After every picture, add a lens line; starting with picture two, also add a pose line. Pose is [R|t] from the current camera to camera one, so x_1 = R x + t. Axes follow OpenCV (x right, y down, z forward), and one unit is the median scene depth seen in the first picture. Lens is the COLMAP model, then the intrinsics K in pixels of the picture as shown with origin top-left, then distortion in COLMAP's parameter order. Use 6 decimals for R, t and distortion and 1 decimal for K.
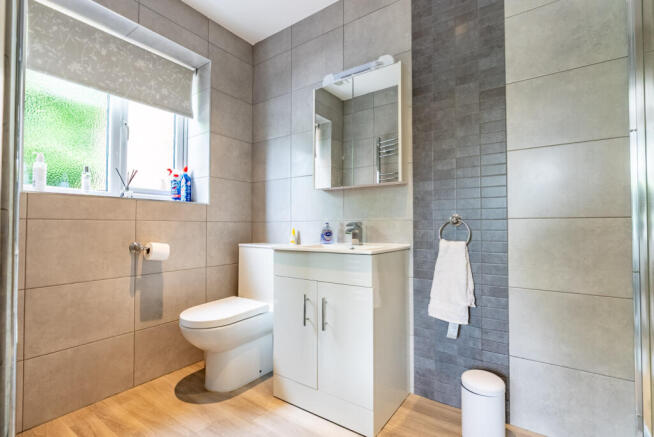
lens RADIAL K [[312.7, 0, 327.0], [0, 312.7, 218.5], [0, 0, 1]] dist [-0.000657, 0.000510]
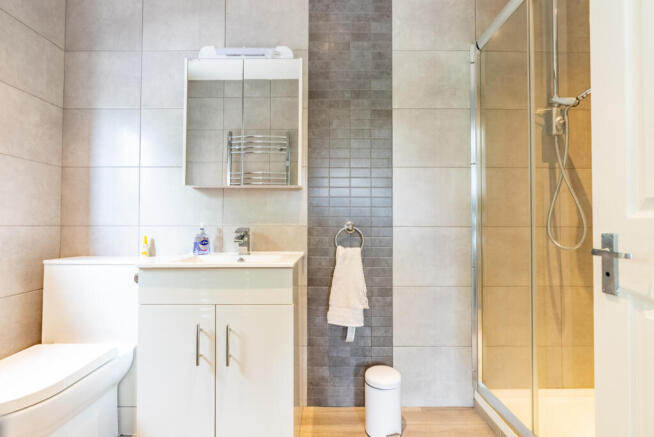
lens RADIAL K [[312.7, 0, 327.0], [0, 312.7, 218.5], [0, 0, 1]] dist [-0.000657, 0.000510]
pose [[0.813914, 0.016721, 0.580744, -0.242526], [-0.018353, 0.999827, -0.003066, -0.018043], [-0.580695, -0.008163, 0.814080, 0.182829]]
